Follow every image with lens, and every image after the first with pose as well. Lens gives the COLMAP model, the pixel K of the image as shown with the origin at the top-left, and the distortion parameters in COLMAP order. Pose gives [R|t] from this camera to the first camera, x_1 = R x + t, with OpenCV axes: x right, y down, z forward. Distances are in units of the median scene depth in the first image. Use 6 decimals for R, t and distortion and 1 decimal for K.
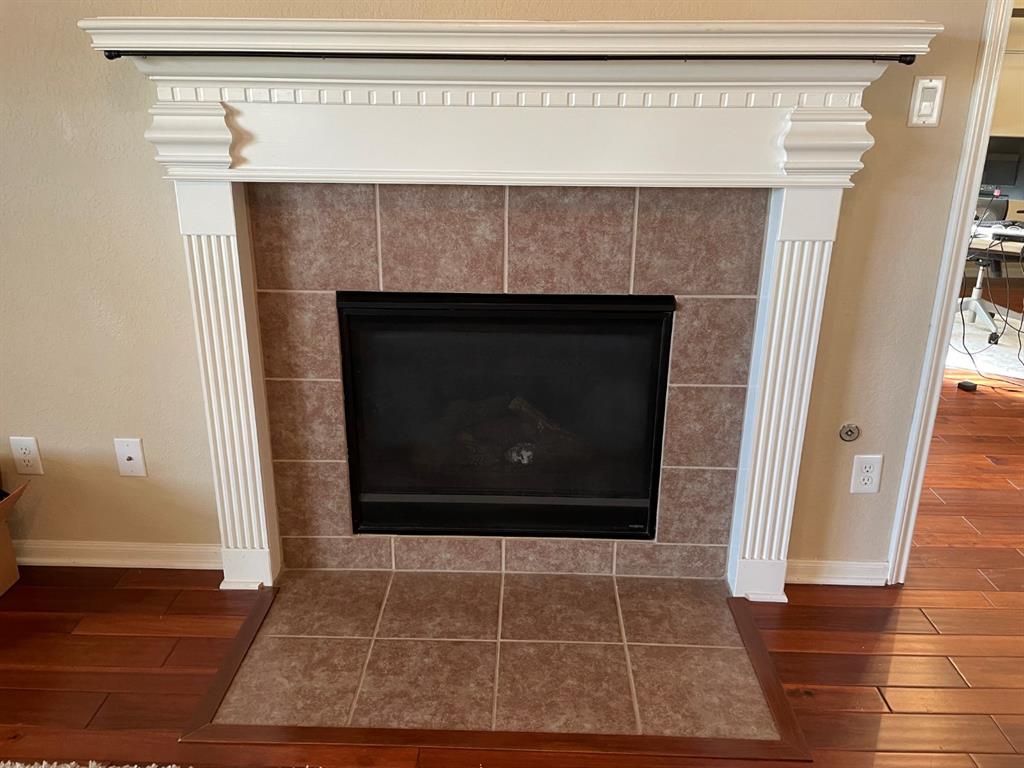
lens RADIAL K [[776.2, 0, 502.8], [0, 776.2, 374.8], [0, 0, 1]] dist [0.072457, -0.067186]
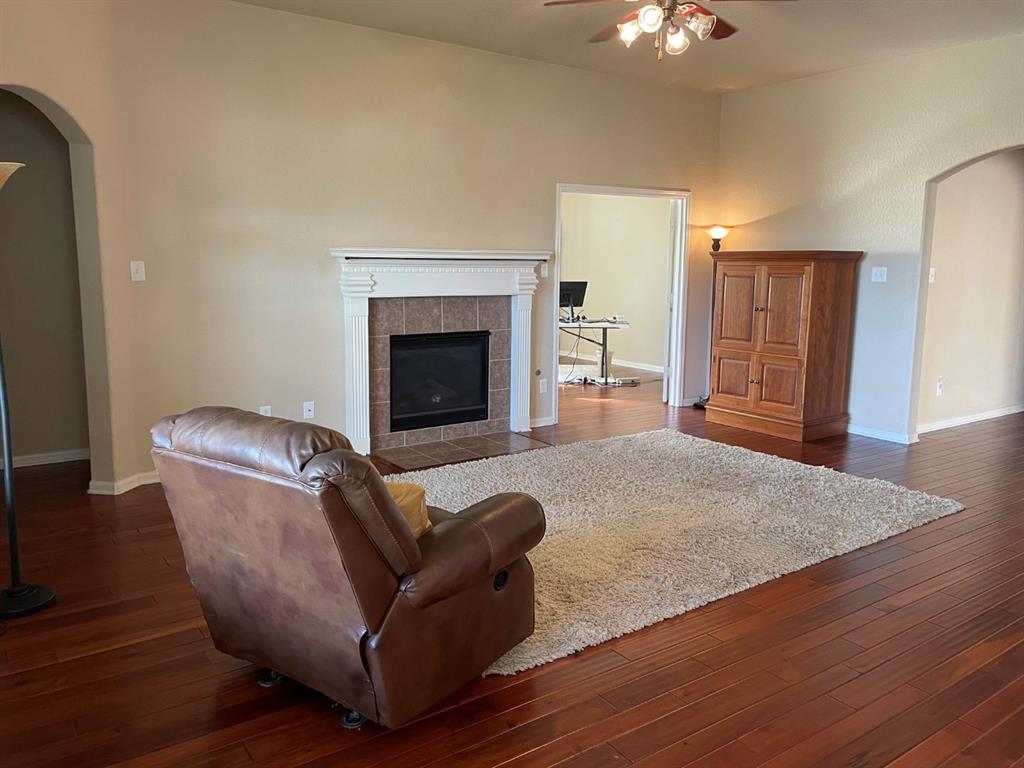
lens RADIAL K [[776.2, 0, 508.9], [0, 776.2, 392.4], [0, 0, 1]] dist [0.072457, -0.067186]
pose [[0.798800, -0.099662, 0.593284, -1.560080], [0.193223, 0.976434, -0.096131, 0.447191], [-0.569722, 0.191426, 0.799233, -1.447337]]
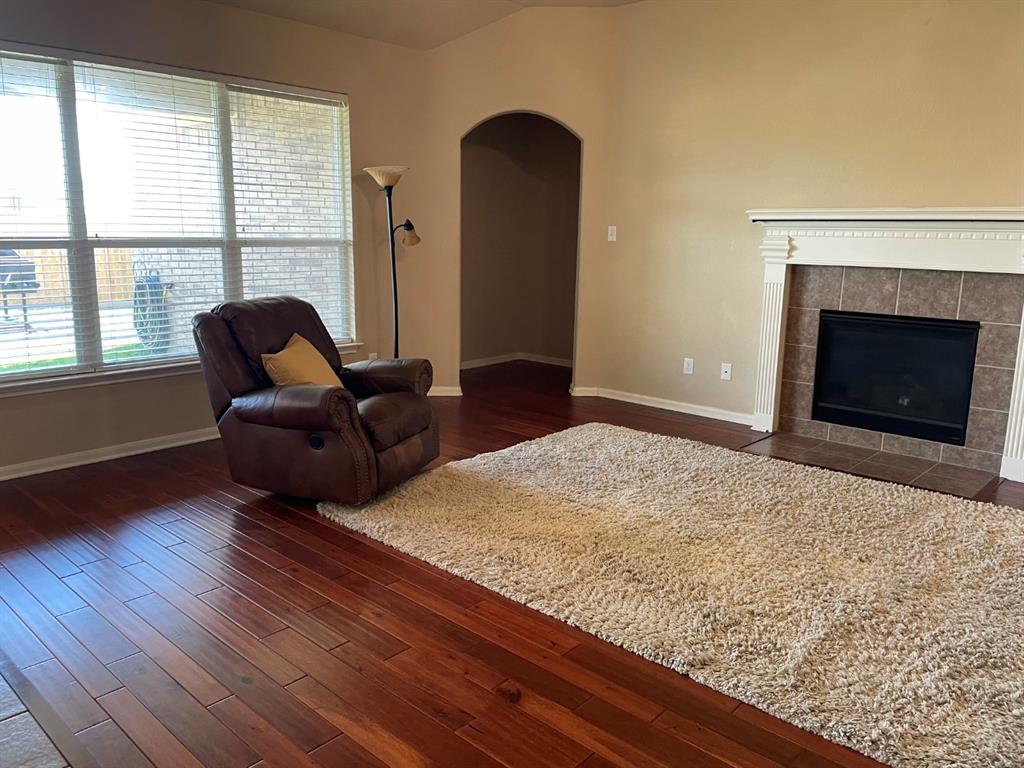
lens RADIAL K [[776.2, 0, 506.3], [0, 776.2, 376.8], [0, 0, 1]] dist [0.072457, -0.067186]
pose [[0.752947, 0.130140, -0.645085, 0.663537], [-0.219622, 0.973744, -0.059901, 0.466685], [0.620352, 0.186777, 0.761759, -1.457219]]
